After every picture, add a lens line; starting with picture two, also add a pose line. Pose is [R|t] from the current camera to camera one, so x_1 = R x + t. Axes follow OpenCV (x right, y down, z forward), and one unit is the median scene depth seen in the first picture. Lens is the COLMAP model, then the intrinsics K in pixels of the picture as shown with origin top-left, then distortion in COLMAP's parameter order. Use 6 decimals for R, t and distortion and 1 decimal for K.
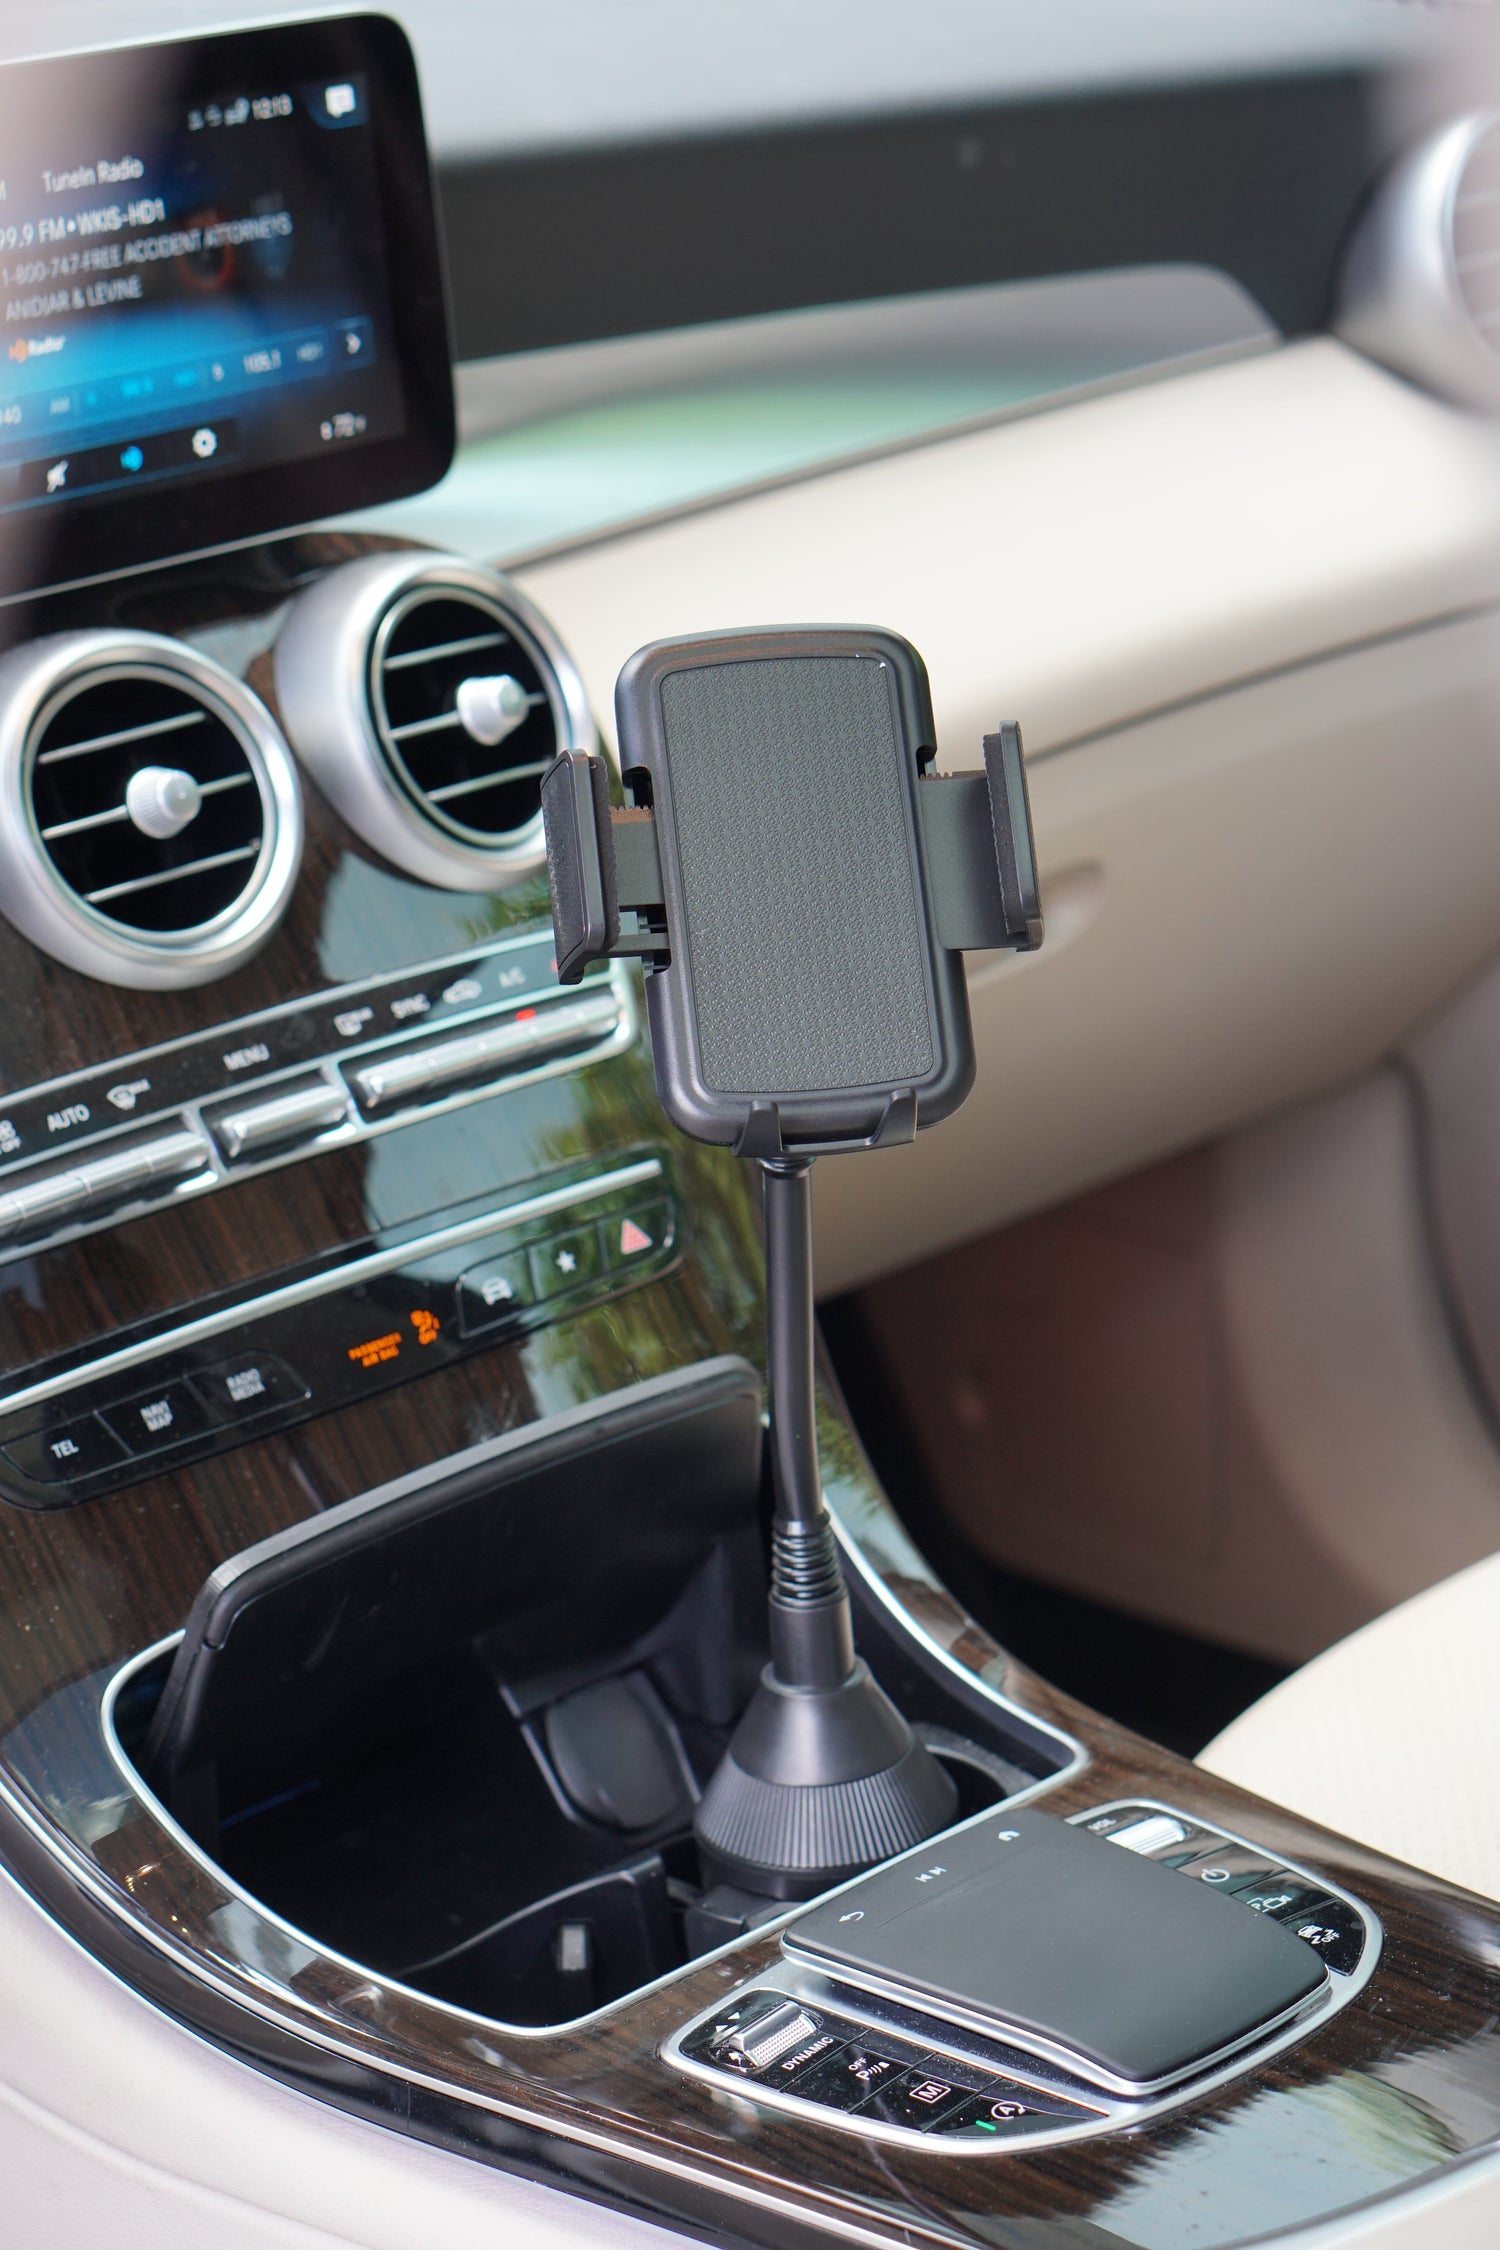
lens RADIAL K [[4992.5, 0, 750.0], [0, 4992.5, 1125.0], [0, 0, 1]] dist [0.172117, 0.212352]
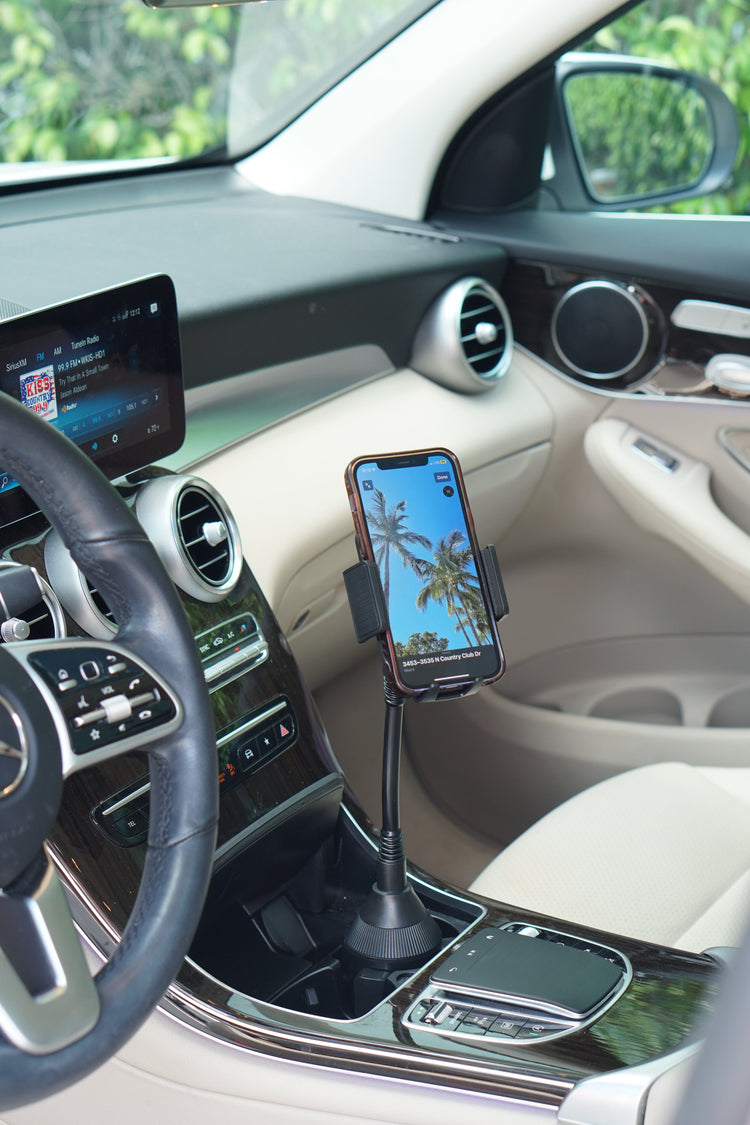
lens RADIAL K [[2496.3, 0, 375.0], [0, 2496.3, 562.5], [0, 0, 1]] dist [0.172117, 0.212352]
pose [[0.954739, -0.042851, 0.294342, -0.370918], [0.052479, 0.998312, -0.024884, -0.031755], [-0.292779, 0.039205, 0.955376, -0.291403]]
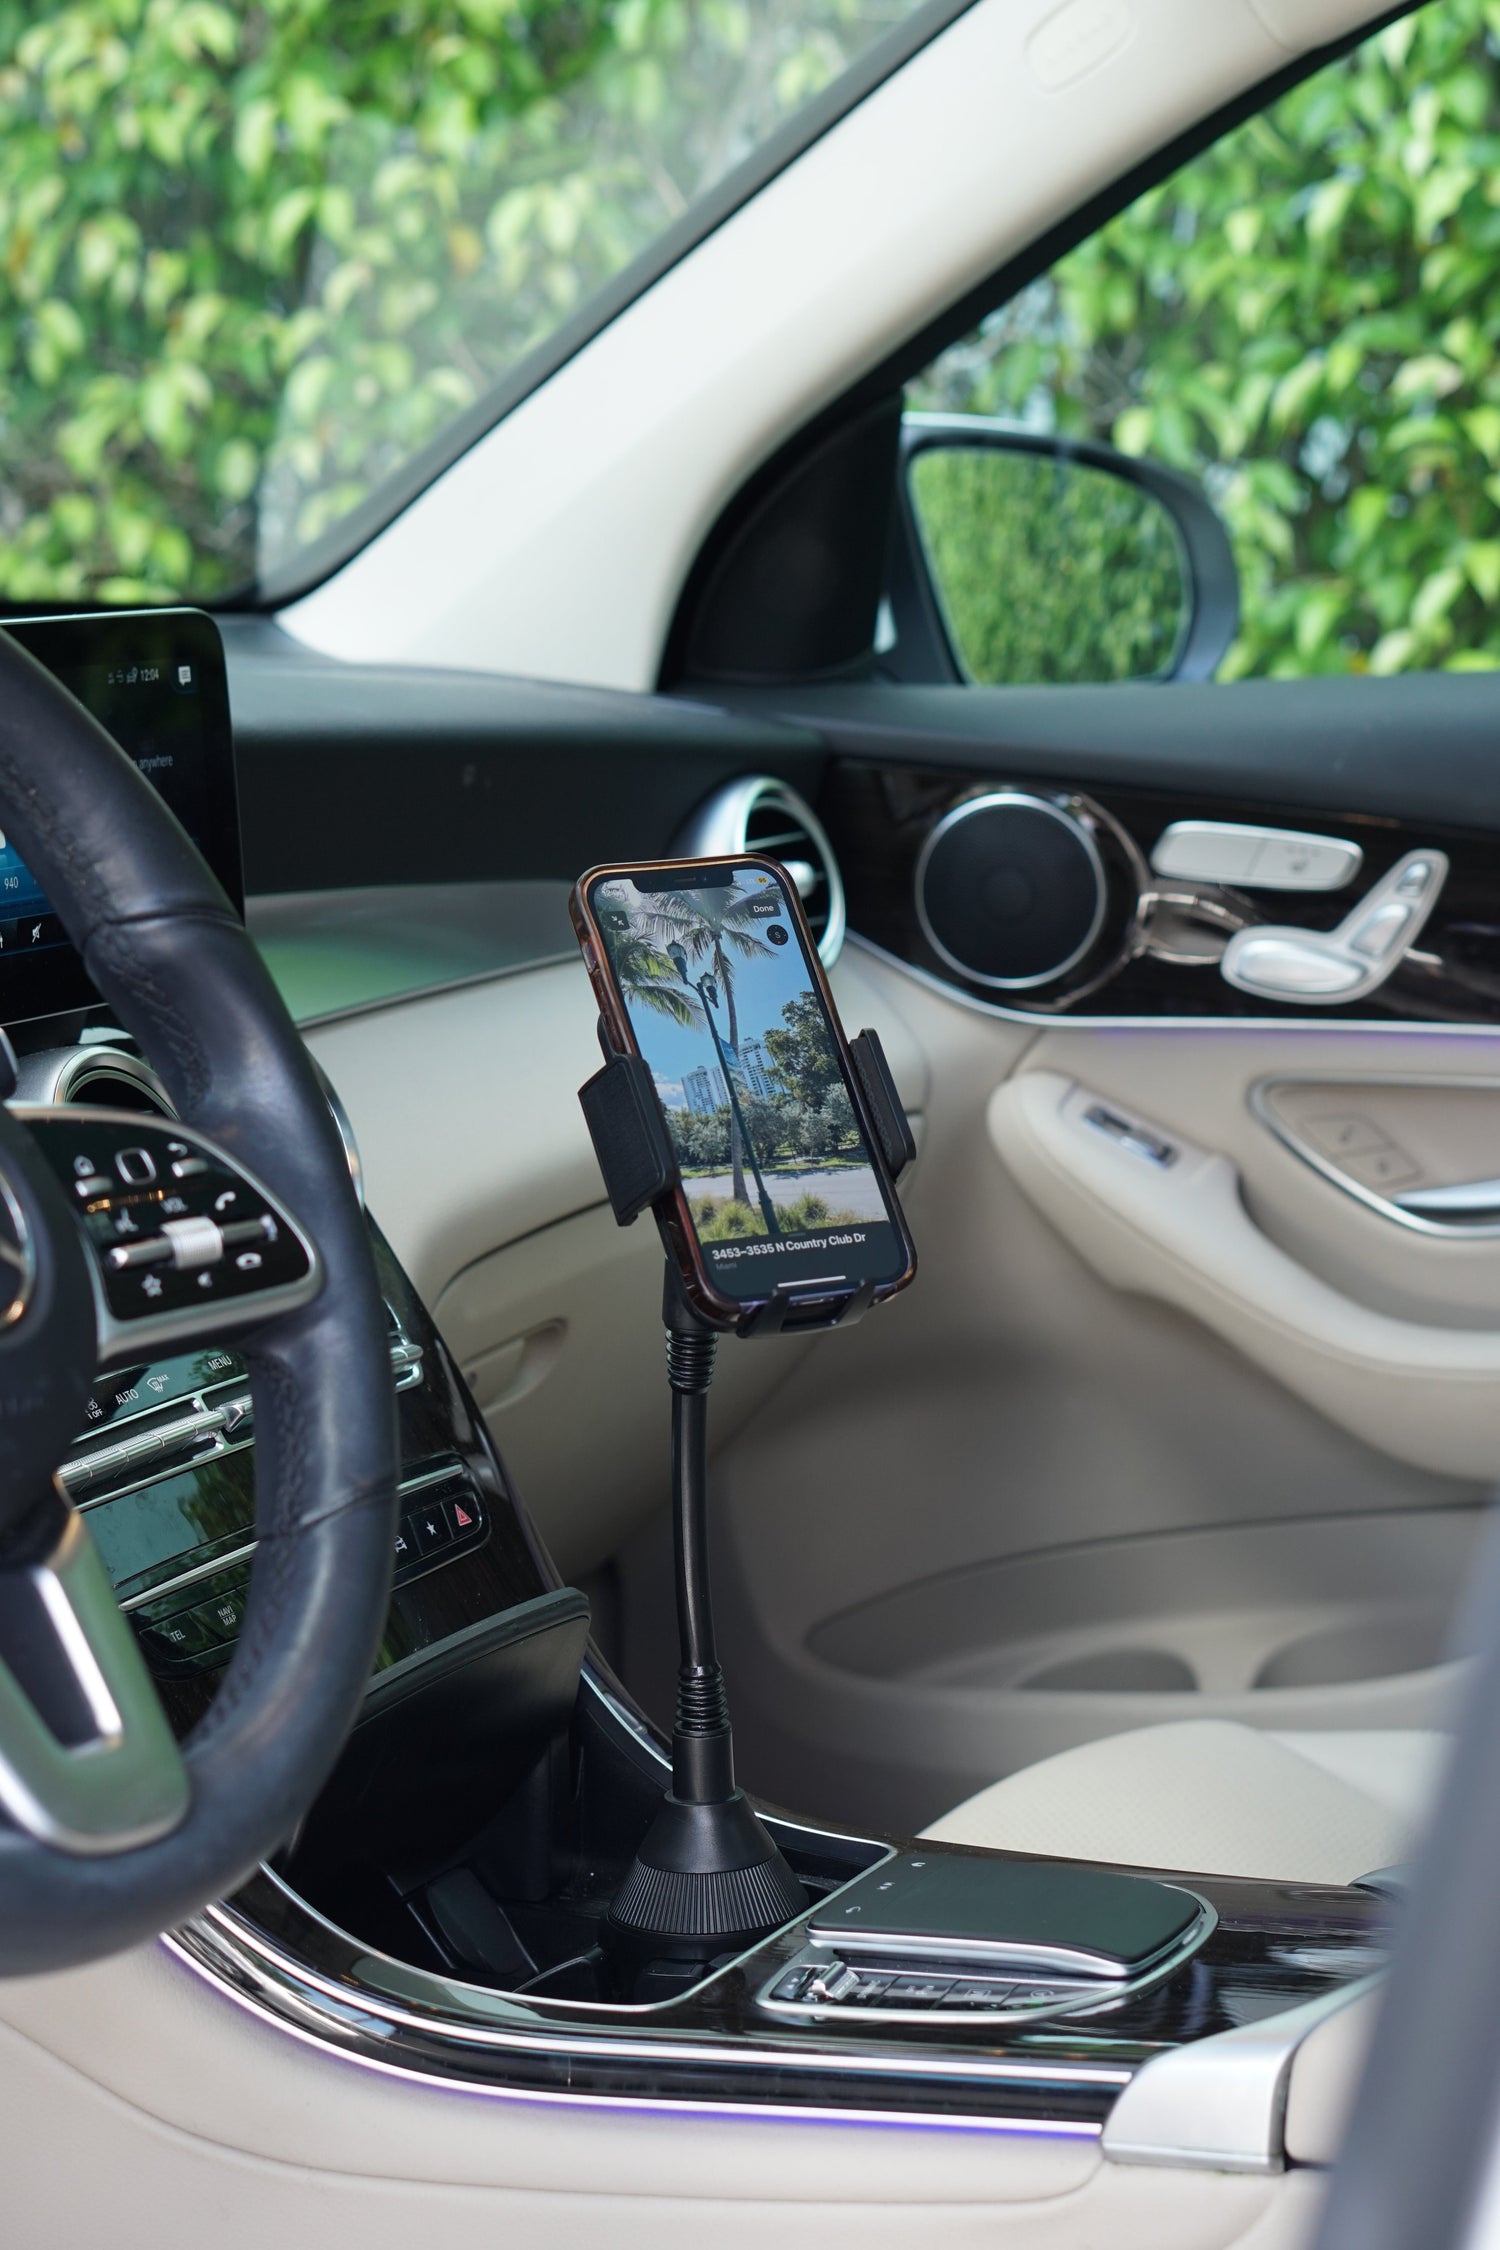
lens RADIAL K [[4992.5, 0, 750.0], [0, 4992.5, 1125.0], [0, 0, 1]] dist [0.172117, 0.212352]
pose [[0.928309, -0.009902, 0.371677, -0.443788], [0.088559, 0.976764, -0.195166, 0.186995], [-0.361108, 0.214090, 0.907616, -0.230971]]
